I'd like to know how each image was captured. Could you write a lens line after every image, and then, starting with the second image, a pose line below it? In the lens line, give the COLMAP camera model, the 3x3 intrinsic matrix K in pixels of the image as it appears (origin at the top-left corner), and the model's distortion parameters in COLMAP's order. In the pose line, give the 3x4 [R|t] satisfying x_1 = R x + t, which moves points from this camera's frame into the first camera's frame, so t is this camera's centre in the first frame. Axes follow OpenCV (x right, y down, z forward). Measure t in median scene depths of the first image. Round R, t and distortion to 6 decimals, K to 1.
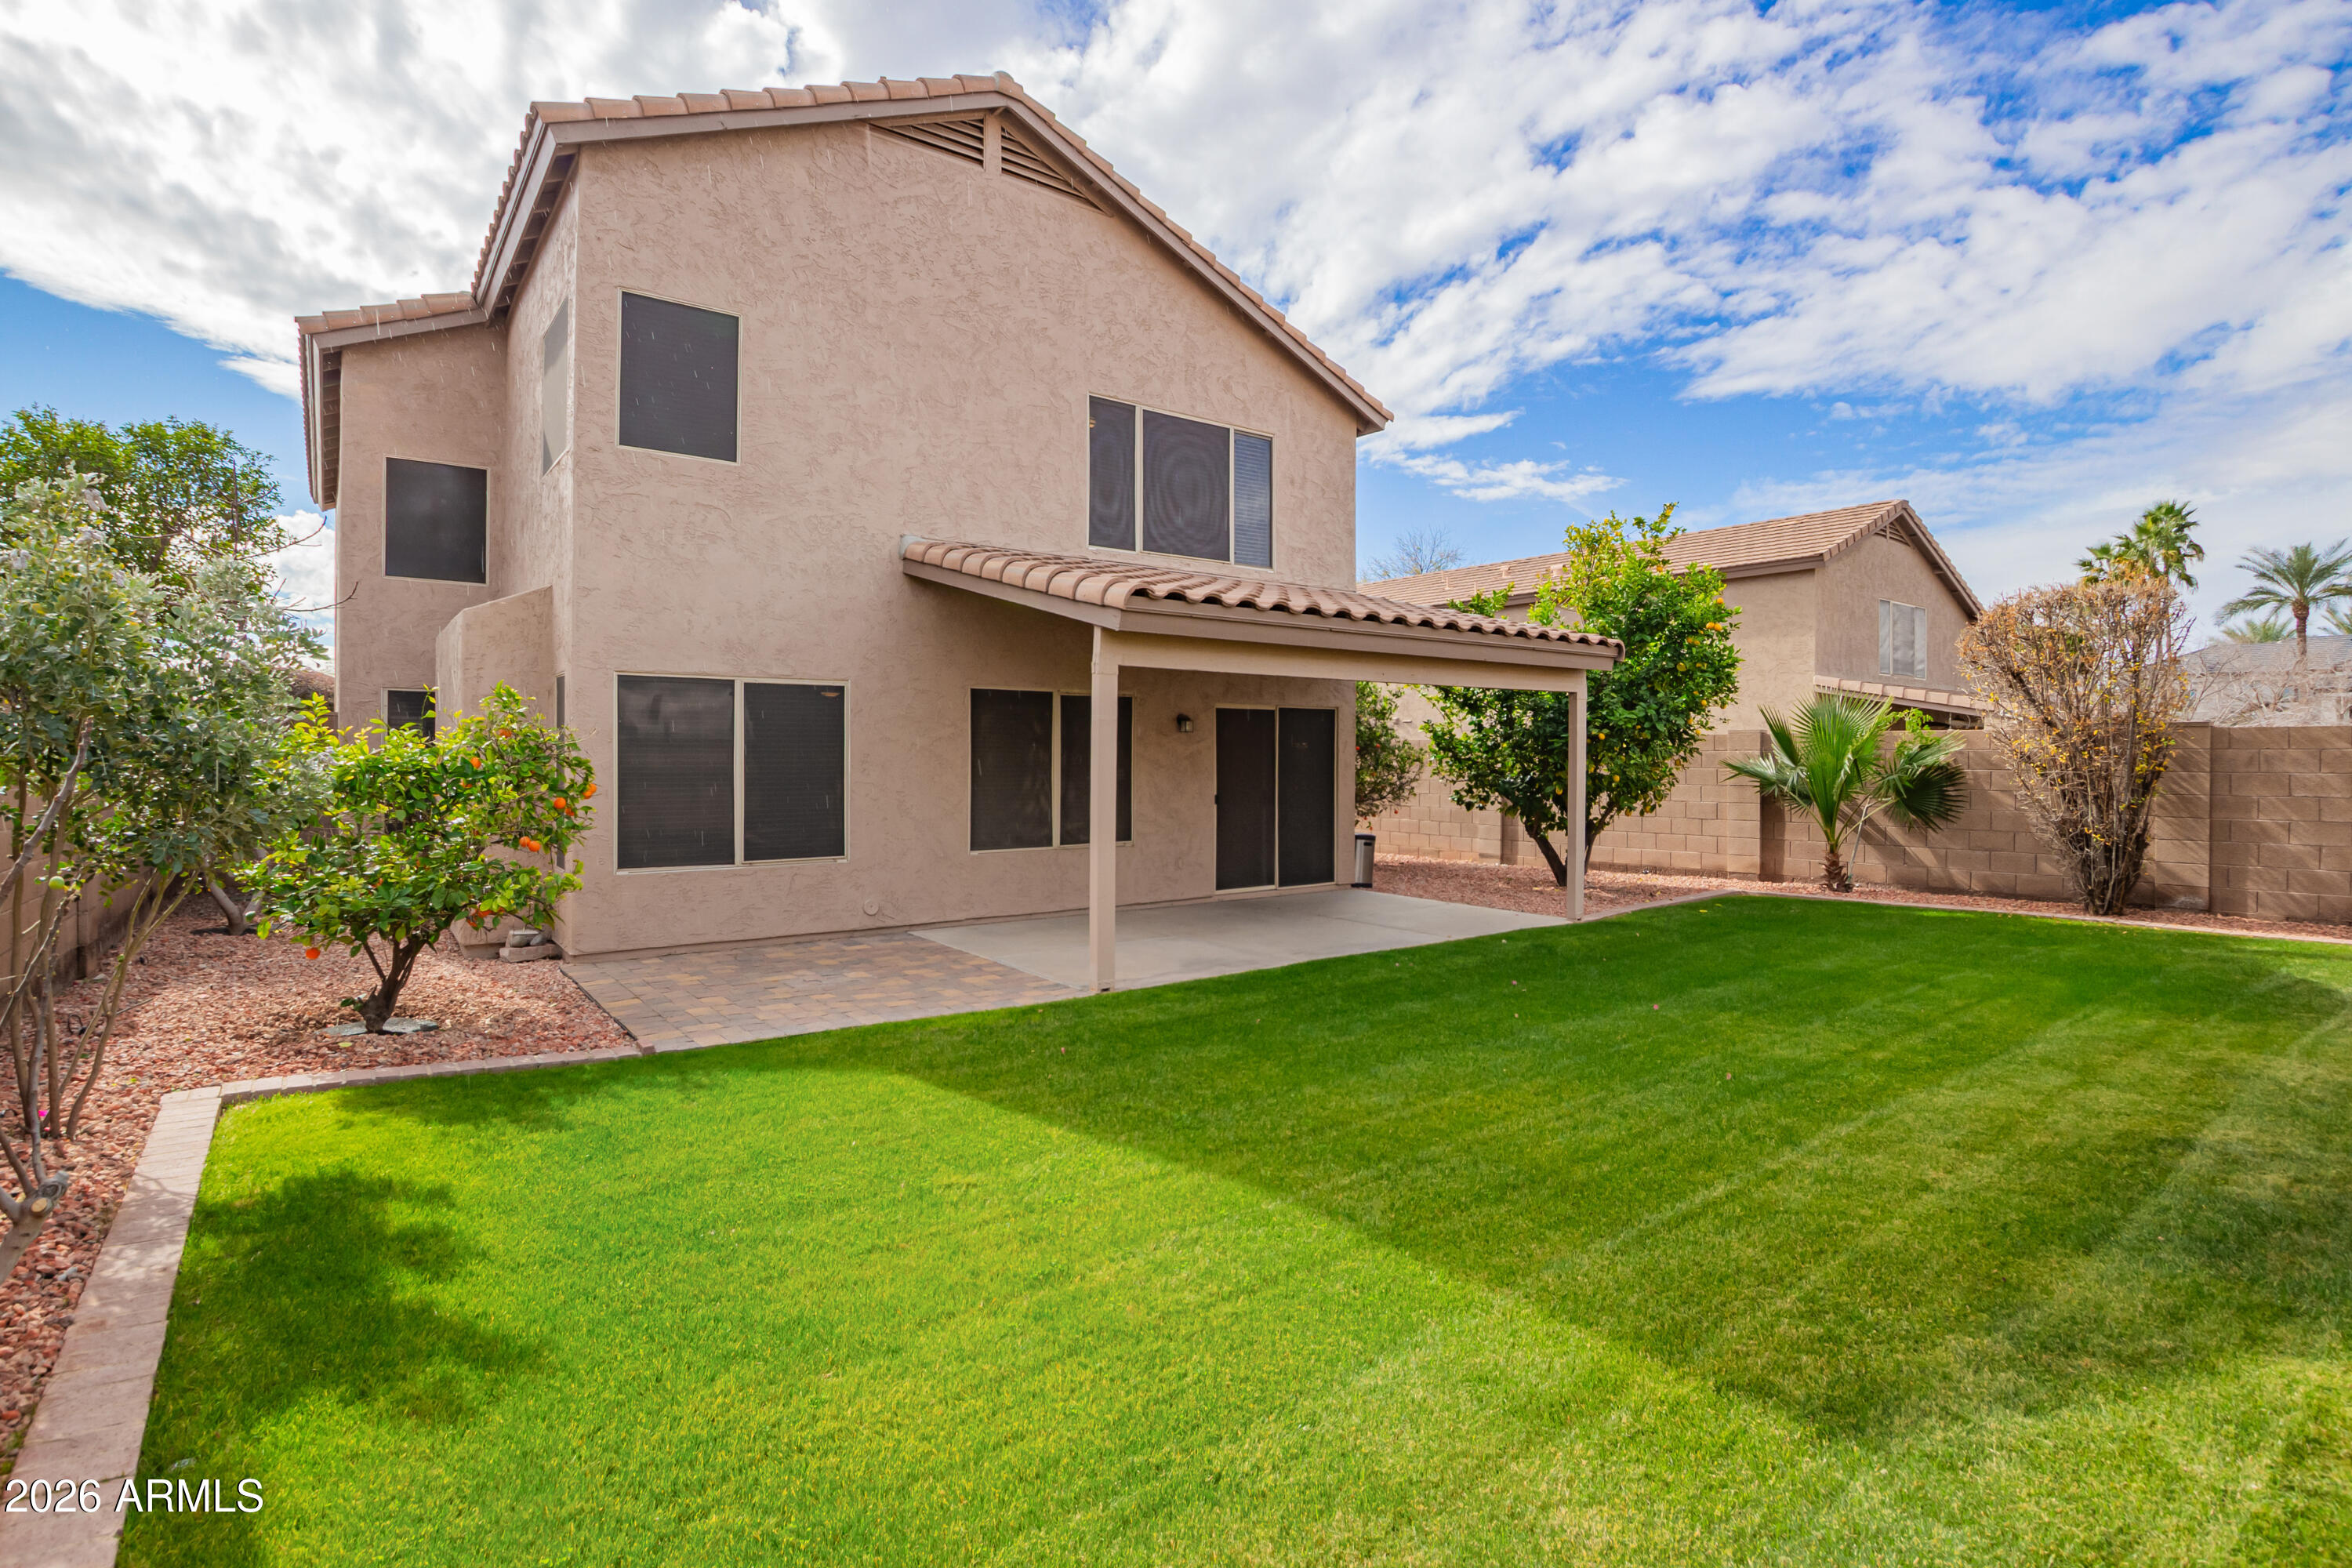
lens RADIAL K [[1099.6, 0, 1196.7], [0, 1099.6, 767.5], [0, 0, 1]] dist [-0.021741, -0.005098]
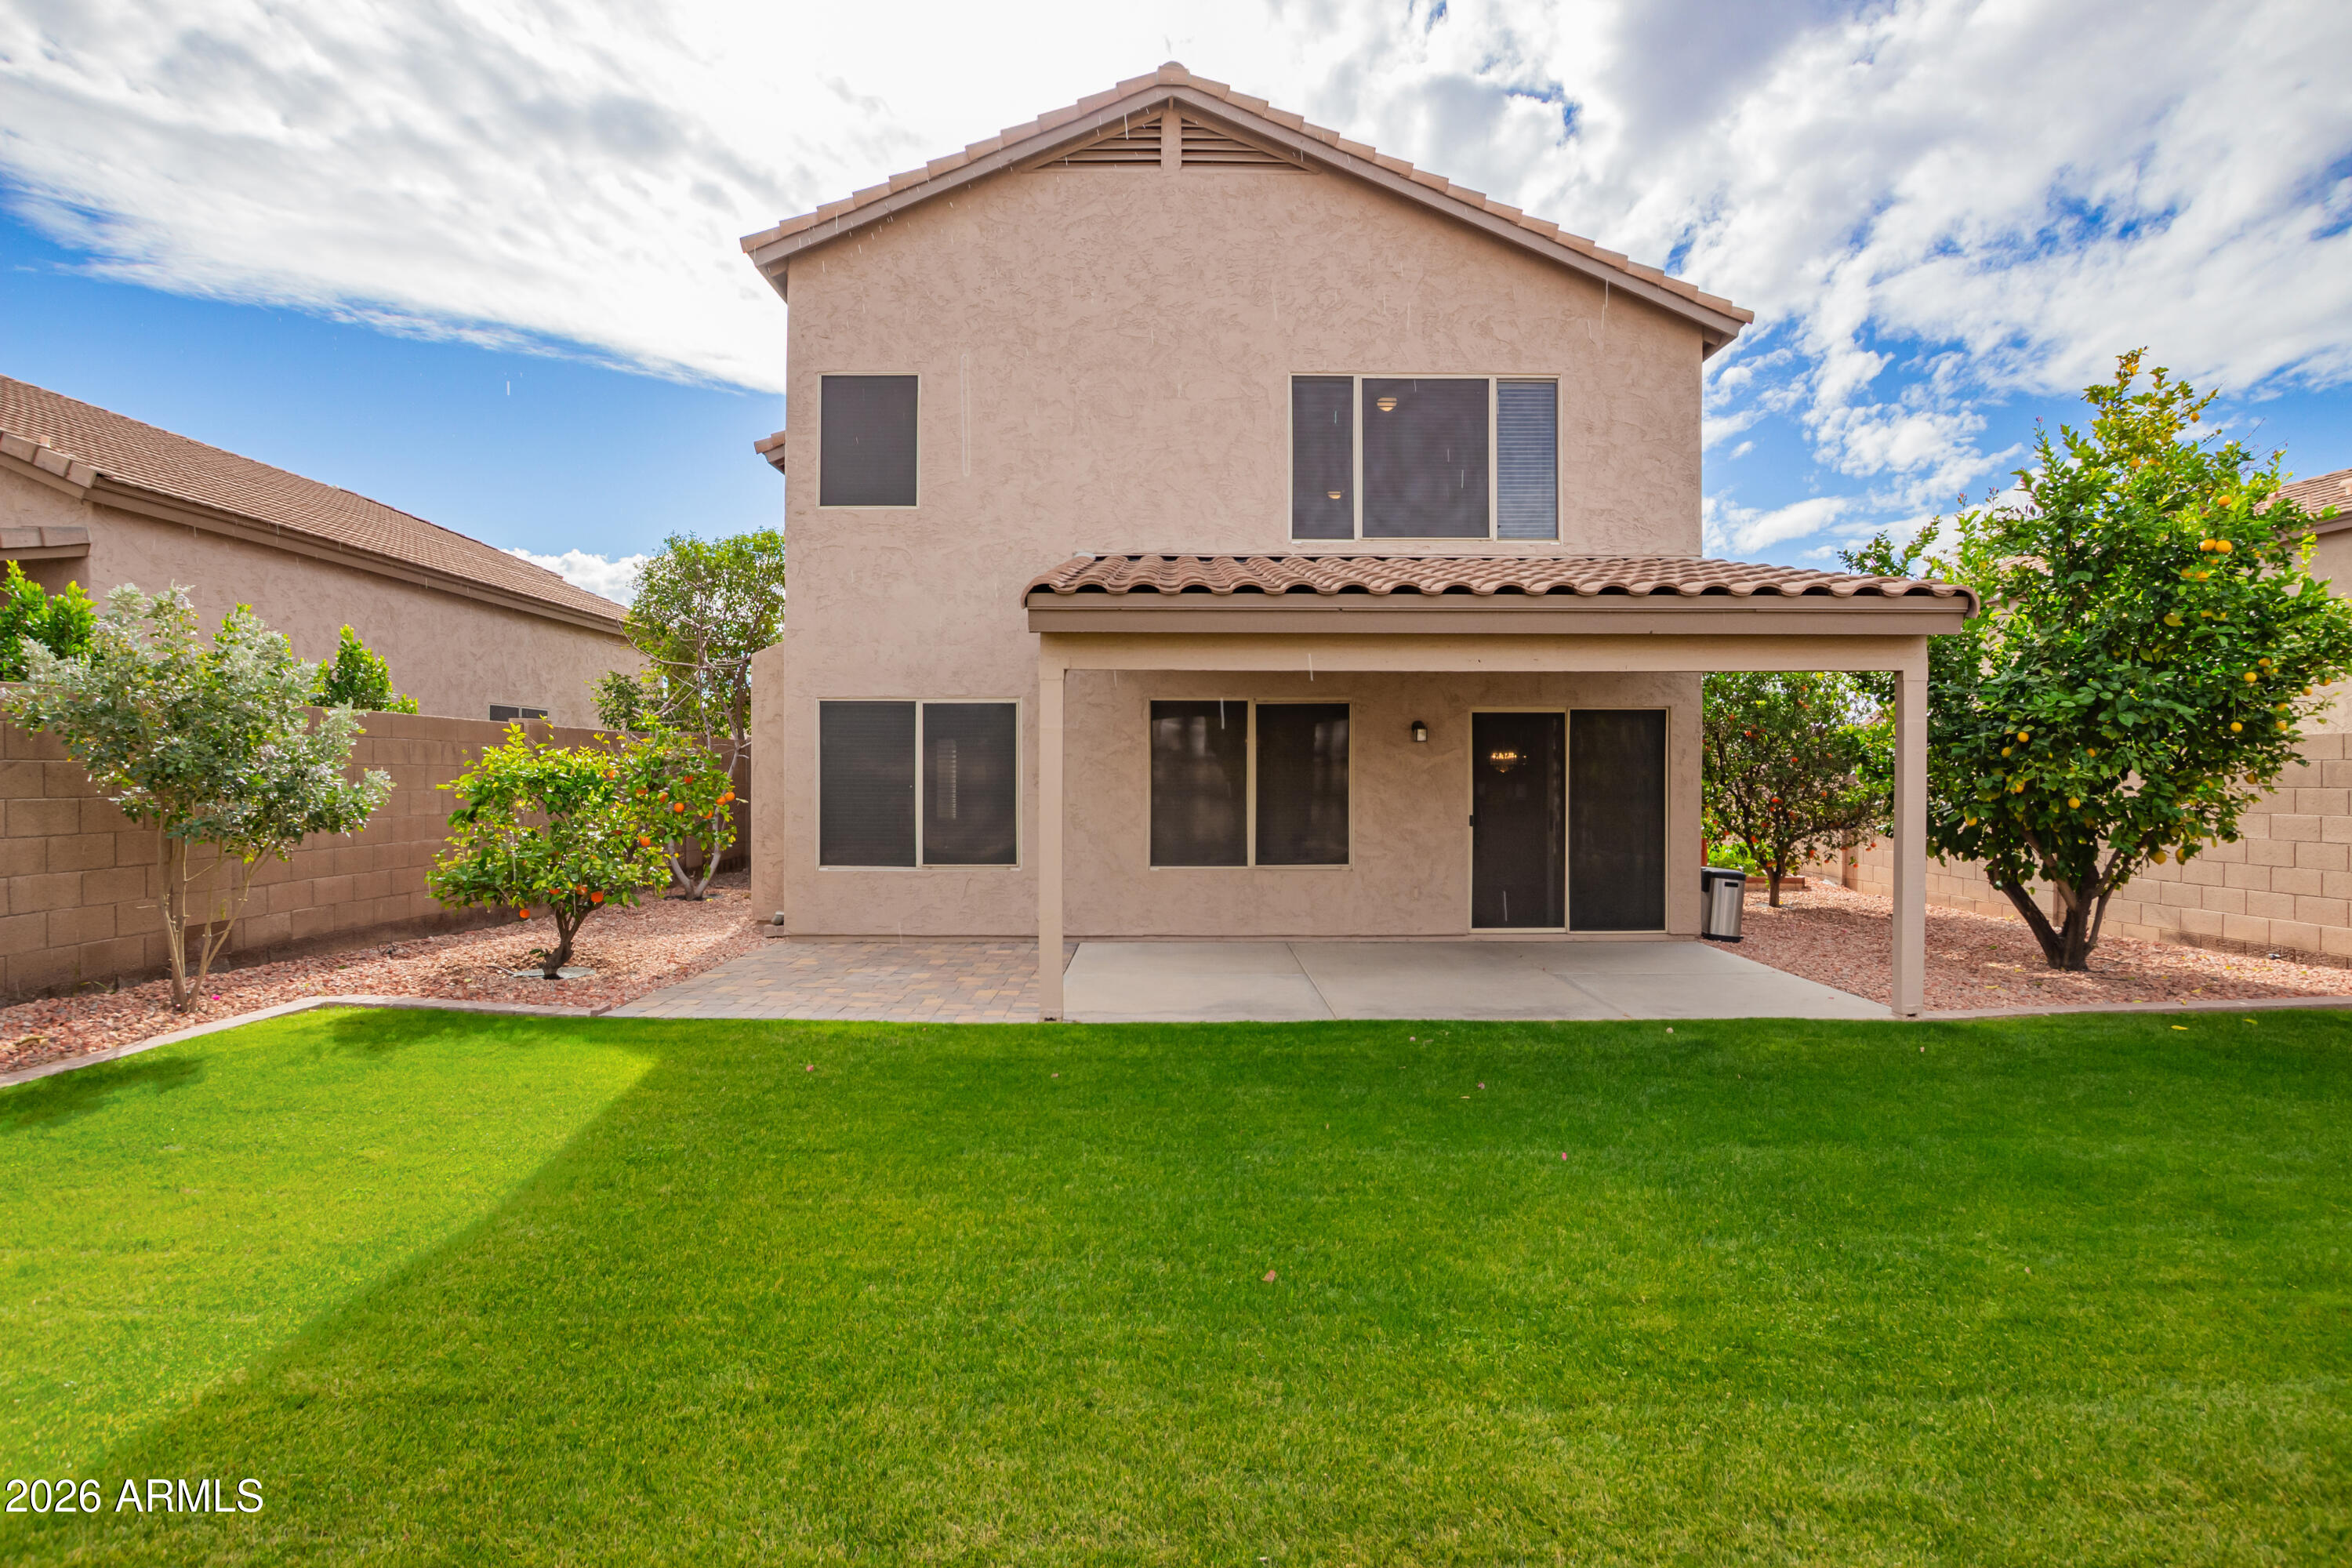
lens RADIAL K [[1099.6, 0, 1178.6], [0, 1099.6, 776.8], [0, 0, 1]] dist [-0.021741, -0.005098]
pose [[0.806978, 0.000093, -0.590581, 0.367784], [-0.004777, 0.999968, -0.006370, 0.001891], [0.590562, 0.007962, 0.806953, 0.210084]]
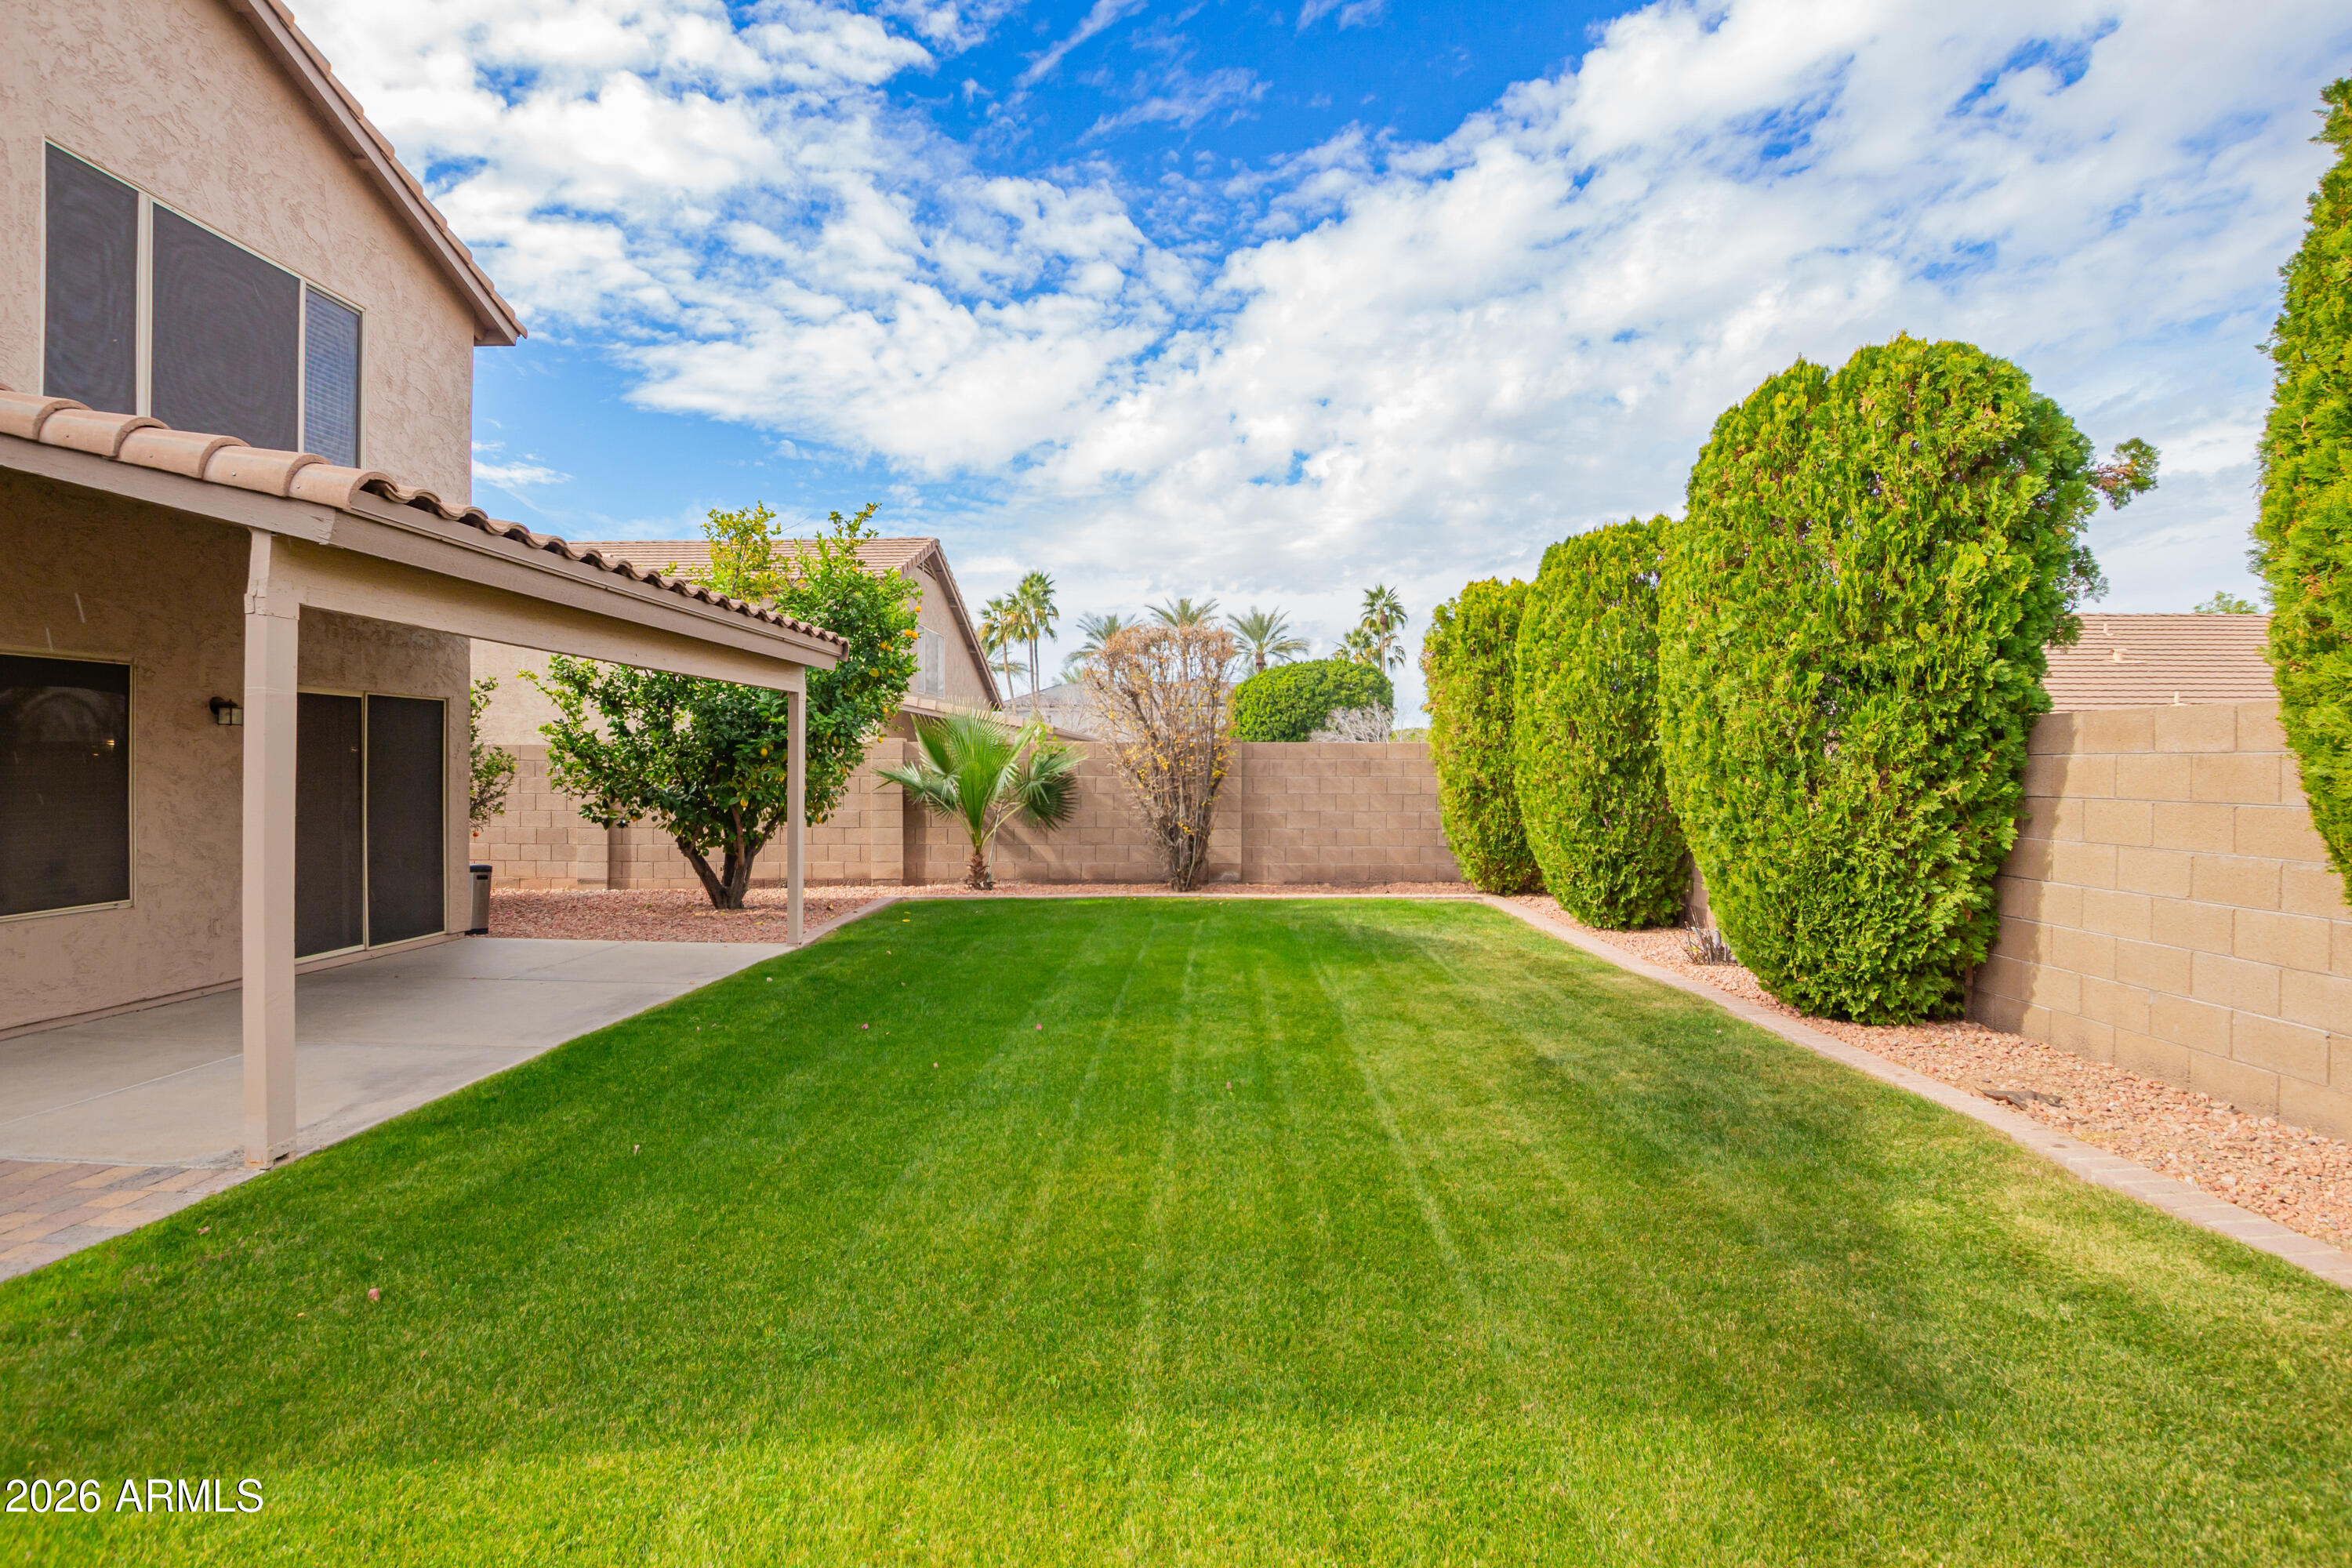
lens RADIAL K [[1099.6, 0, 1157.8], [0, 1099.6, 803.6], [0, 0, 1]] dist [-0.021741, -0.005098]
pose [[0.651643, -0.024591, 0.758127, -0.142276], [0.005403, 0.999599, 0.027779, -0.001107], [-0.758507, -0.014006, 0.651514, 0.184435]]
